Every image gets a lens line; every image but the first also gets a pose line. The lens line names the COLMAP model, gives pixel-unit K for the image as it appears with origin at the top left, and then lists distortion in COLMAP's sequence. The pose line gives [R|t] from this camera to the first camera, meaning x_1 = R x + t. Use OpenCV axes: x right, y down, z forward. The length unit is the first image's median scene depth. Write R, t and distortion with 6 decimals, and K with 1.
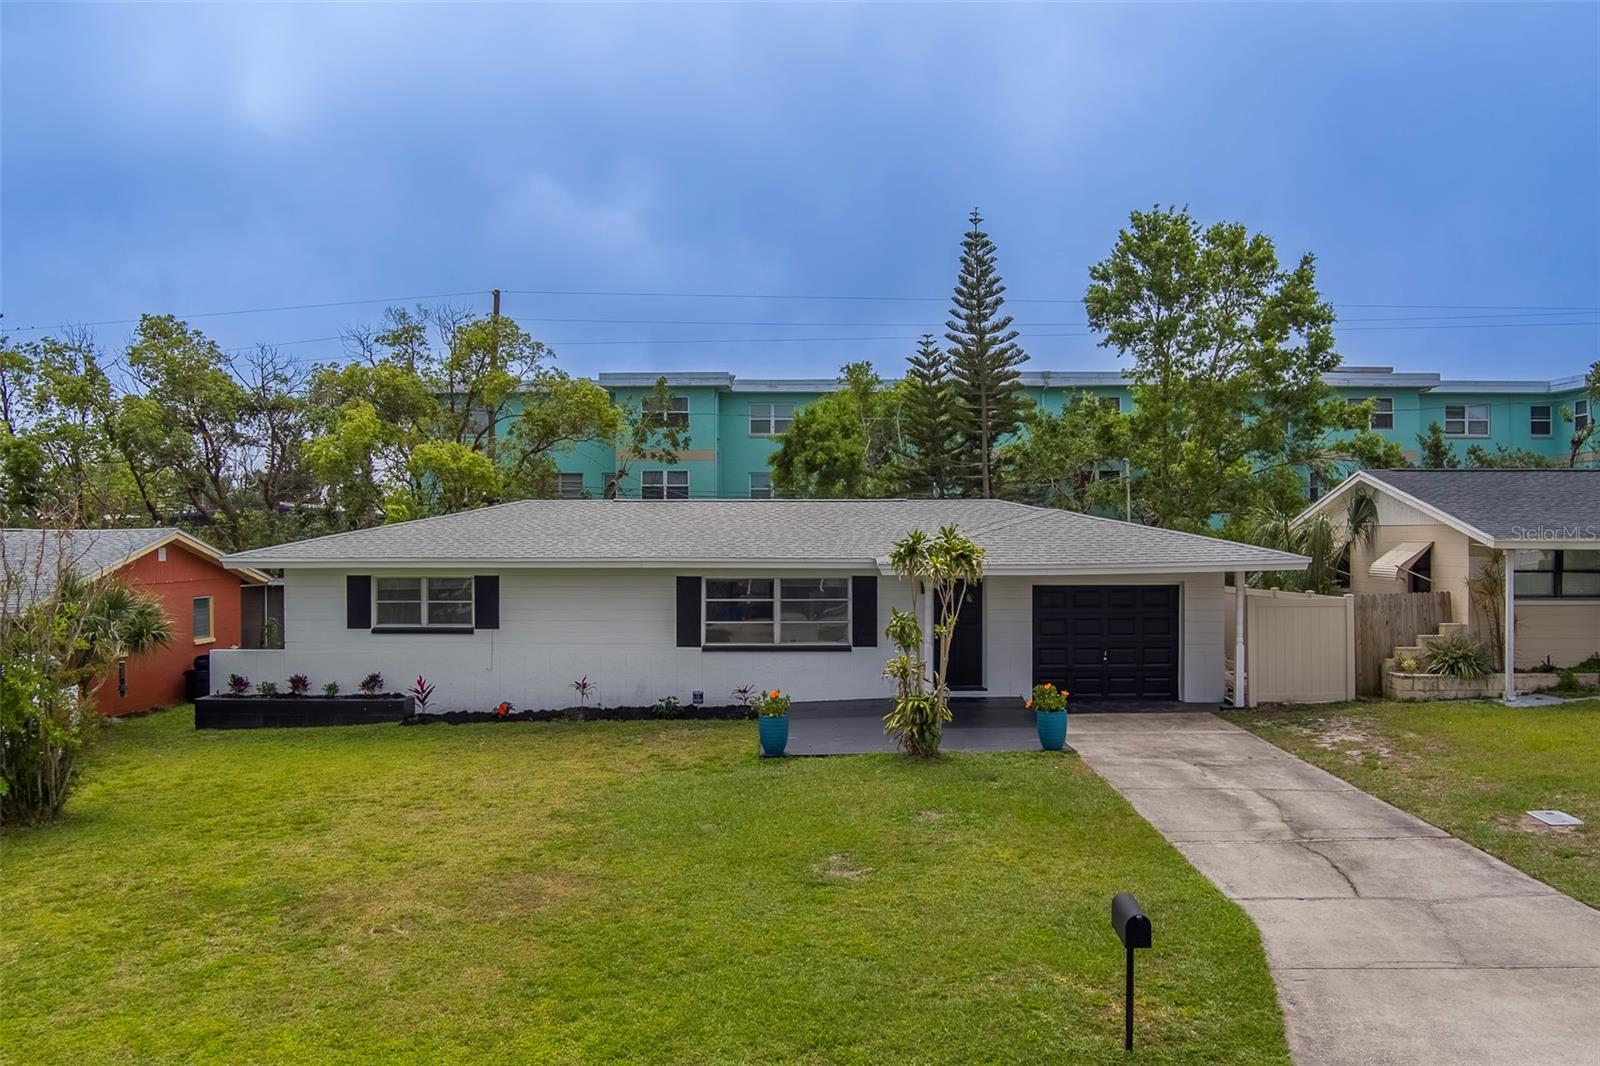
lens RADIAL K [[1318.5, 0, 800.0], [0, 1318.5, 533.0], [0, 0, 1]] dist [-0.078459, 0.047758]
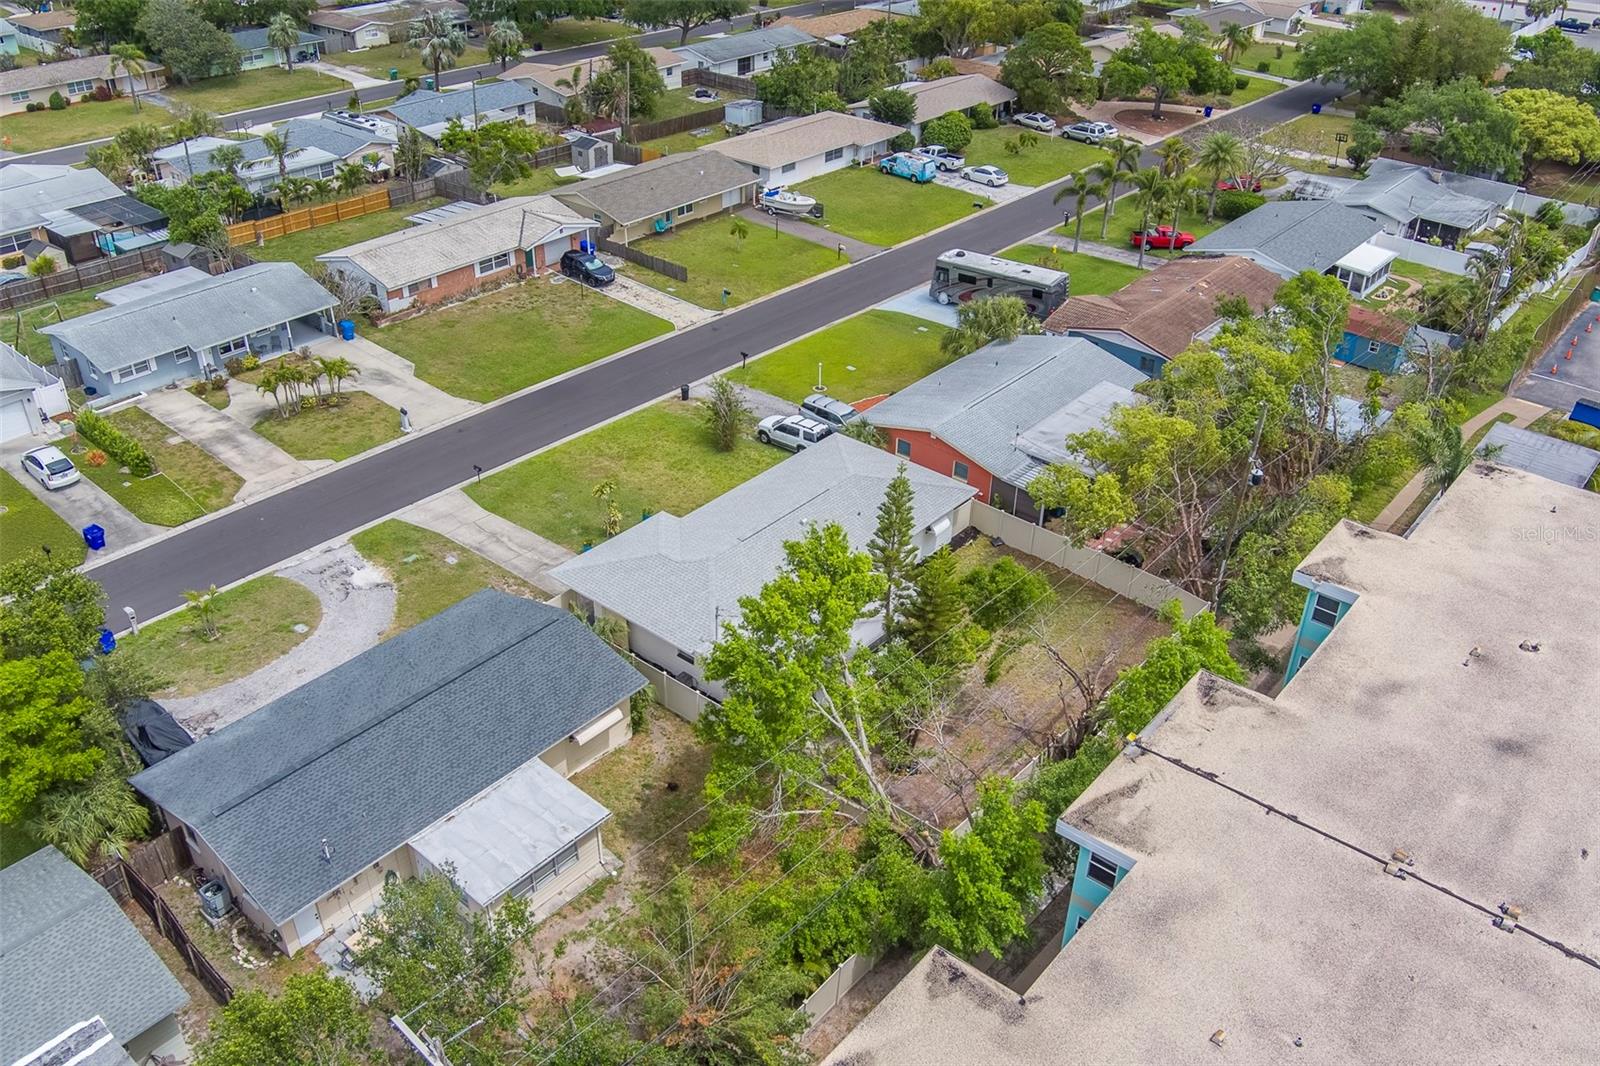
lens RADIAL K [[1306.1, 0, 800.0], [0, 1306.1, 533.0], [0, 0, 1]] dist [-0.075419, 0.035555]
pose [[-0.630419, 0.403677, -0.663036, 1.630165], [-0.012733, 0.848654, 0.528794, -1.323909], [0.776151, 0.341805, -0.529868, 2.523689]]
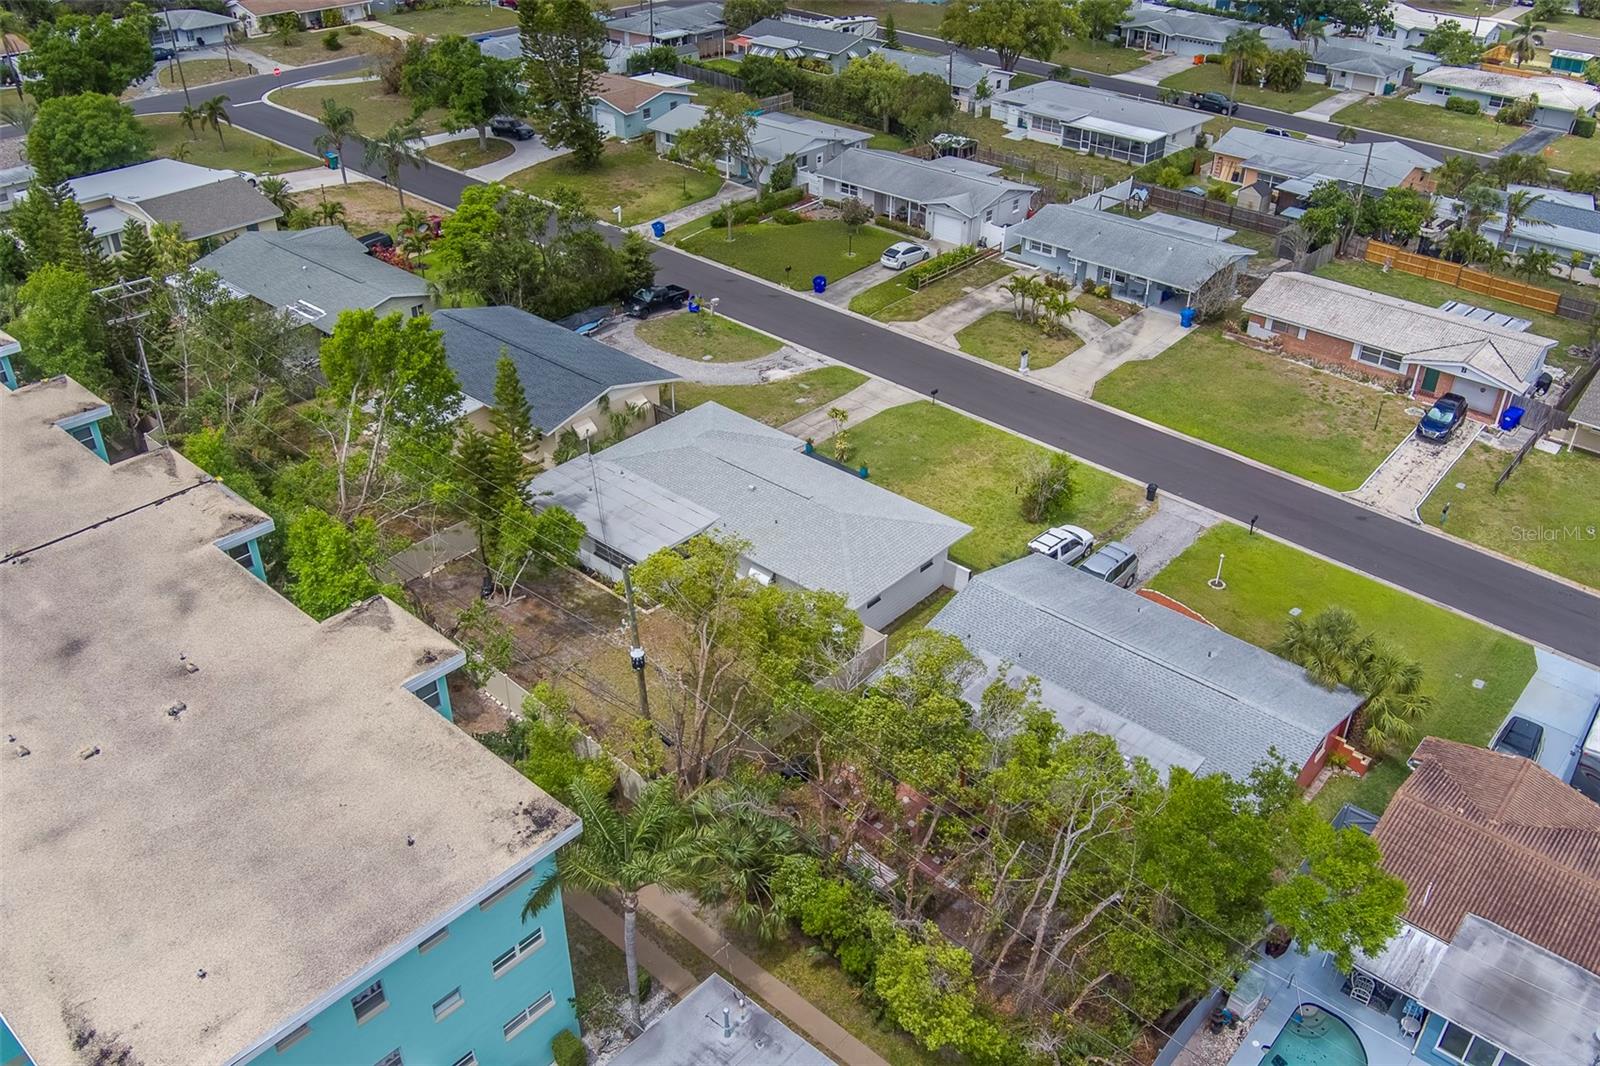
lens RADIAL K [[1306.1, 0, 800.0], [0, 1306.1, 533.0], [0, 0, 1]] dist [-0.075419, 0.035555]
pose [[-0.760107, -0.349431, 0.547847, -1.600285], [-0.008450, 0.848347, 0.529373, -1.349101], [-0.649743, 0.397751, -0.647787, 2.891011]]
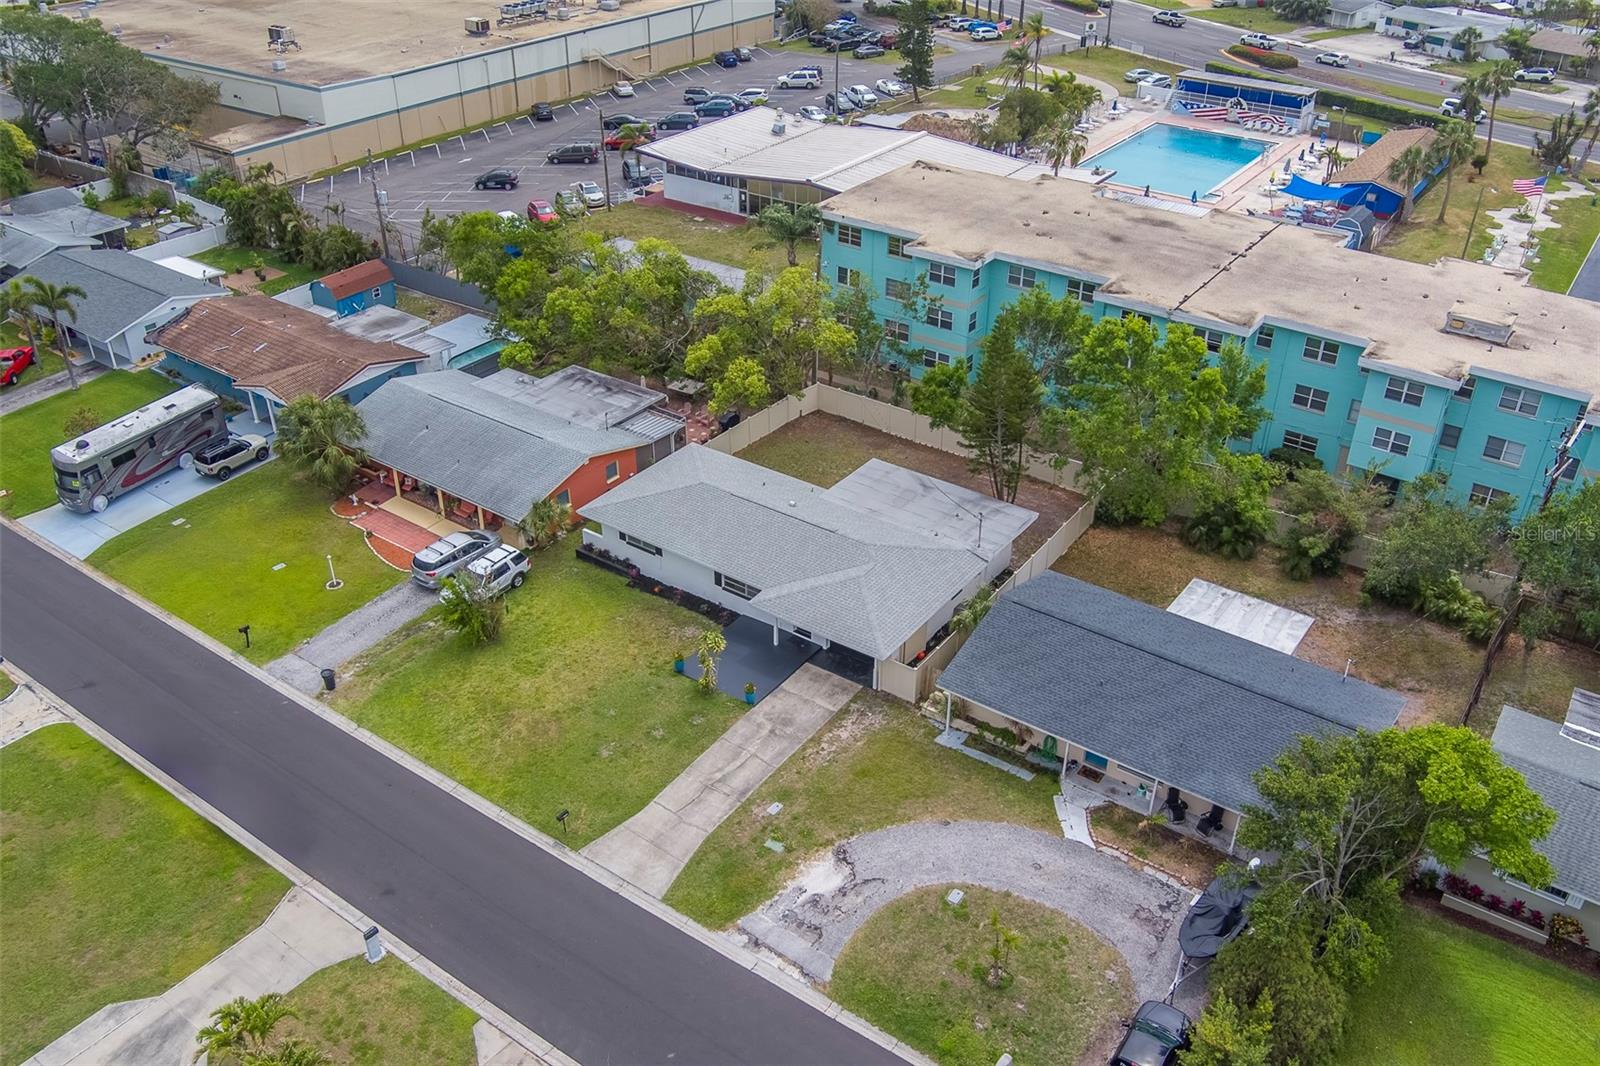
lens RADIAL K [[1306.1, 0, 800.0], [0, 1306.1, 533.0], [0, 0, 1]] dist [-0.075419, 0.035555]
pose [[0.823423, 0.301906, -0.480444, 1.269437], [-0.002019, 0.848259, 0.529577, -1.381891], [0.567424, -0.435096, 0.699086, -0.680423]]
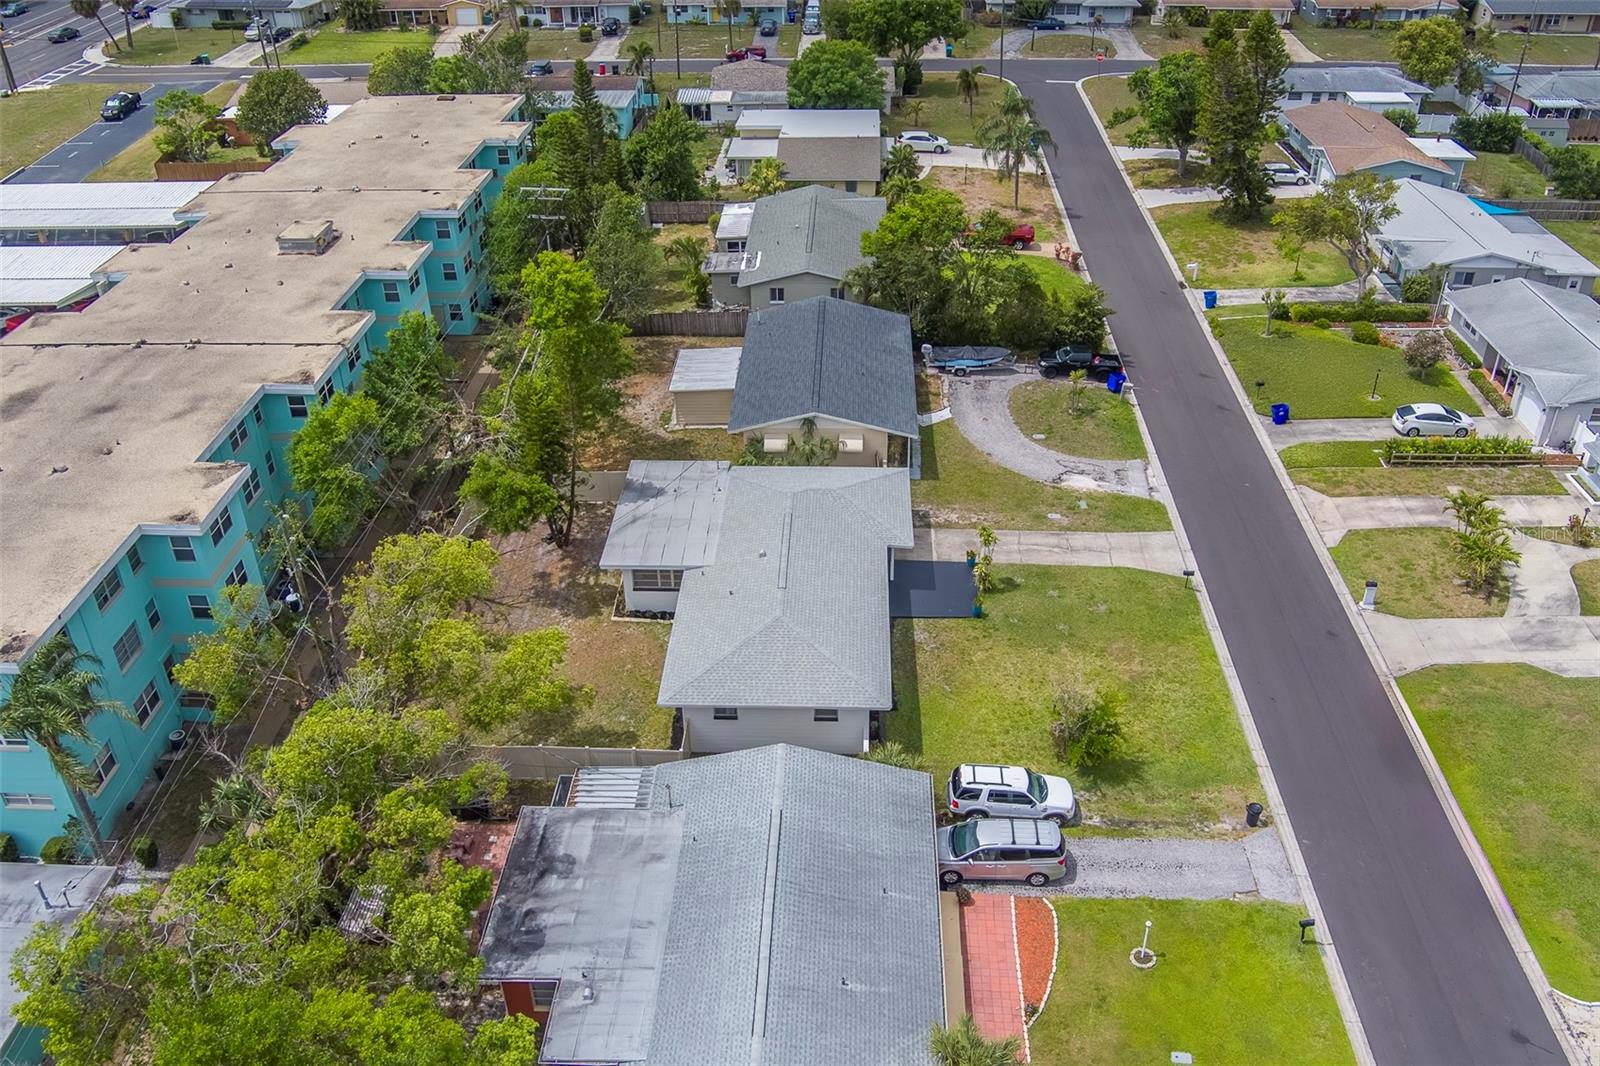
lens RADIAL K [[1318.5, 0, 800.0], [0, 1318.5, 533.0], [0, 0, 1]] dist [-0.078459, 0.047758]
pose [[0.022254, -0.529121, 0.848254, -2.084989], [0.011917, 0.848545, 0.528990, -1.342179], [-0.999681, -0.001663, 0.025189, 1.068000]]
